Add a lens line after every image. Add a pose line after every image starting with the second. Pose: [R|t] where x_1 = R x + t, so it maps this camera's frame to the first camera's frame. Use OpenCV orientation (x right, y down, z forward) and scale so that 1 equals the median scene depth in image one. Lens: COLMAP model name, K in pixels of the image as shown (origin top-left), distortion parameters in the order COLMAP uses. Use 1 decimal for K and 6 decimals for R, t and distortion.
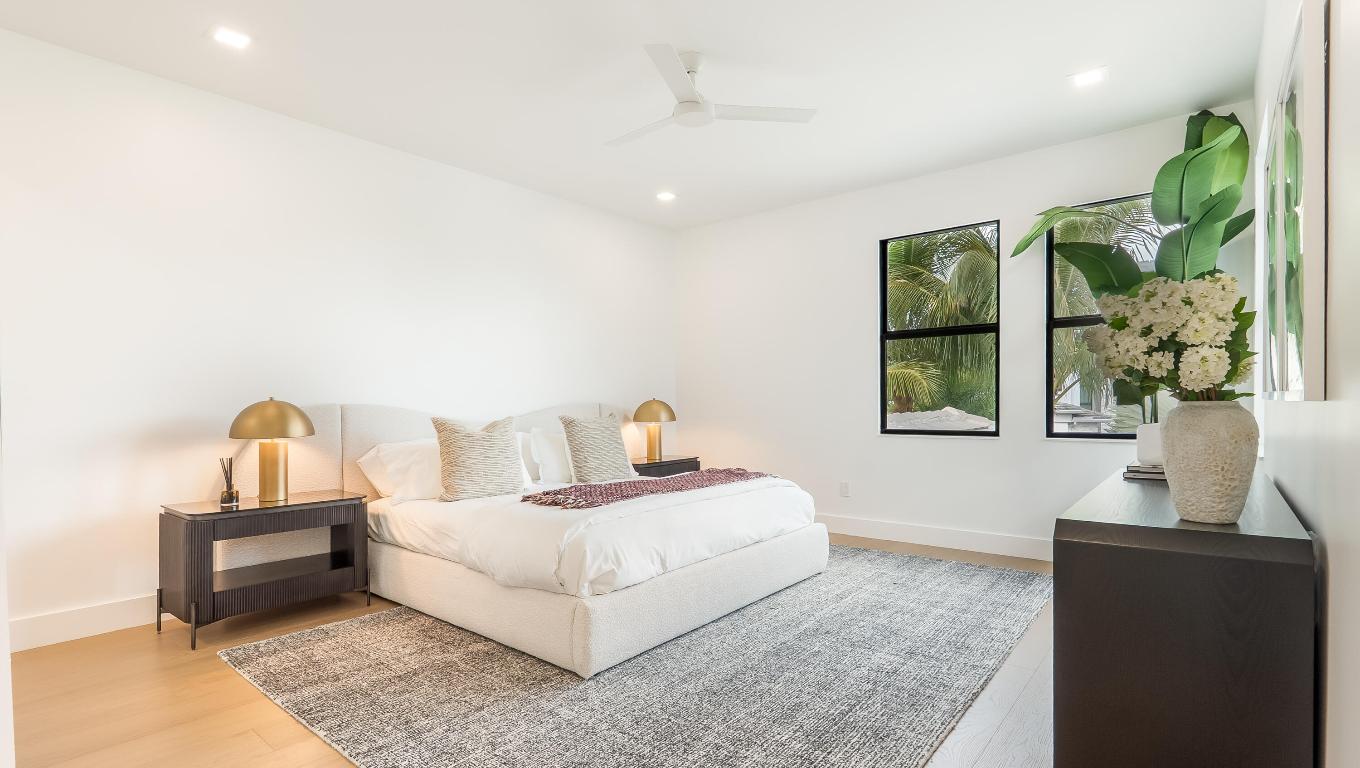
lens RADIAL K [[650.3, 0, 693.4], [0, 650.3, 403.0], [0, 0, 1]] dist [0.002099, 0.000117]
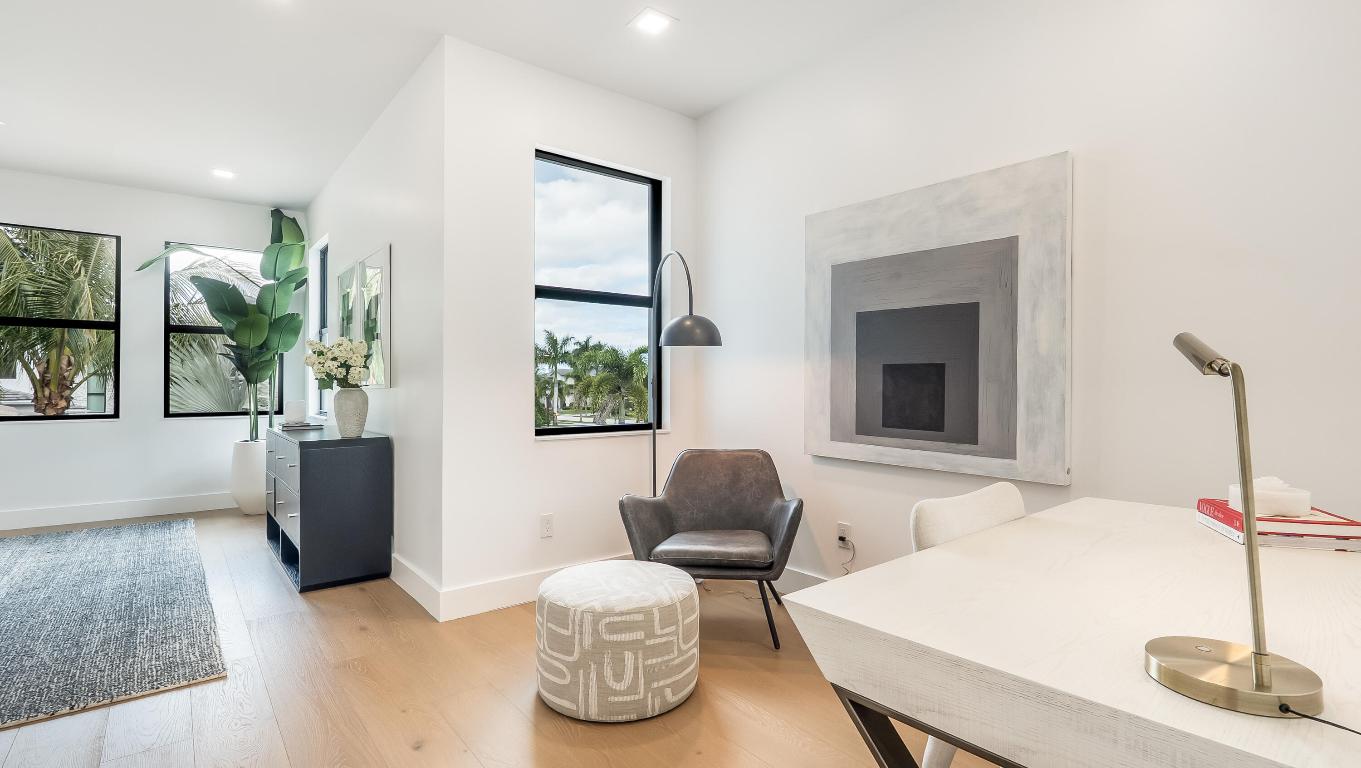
lens RADIAL K [[650.8, 0, 682.1], [0, 650.8, 381.4], [0, 0, 1]] dist [0.002099, 0.000117]
pose [[0.210874, 0.007121, 0.977487, -0.645349], [0.007697, 0.999930, -0.008945, 0.001814], [-0.977483, 0.009410, 0.210804, -0.353599]]
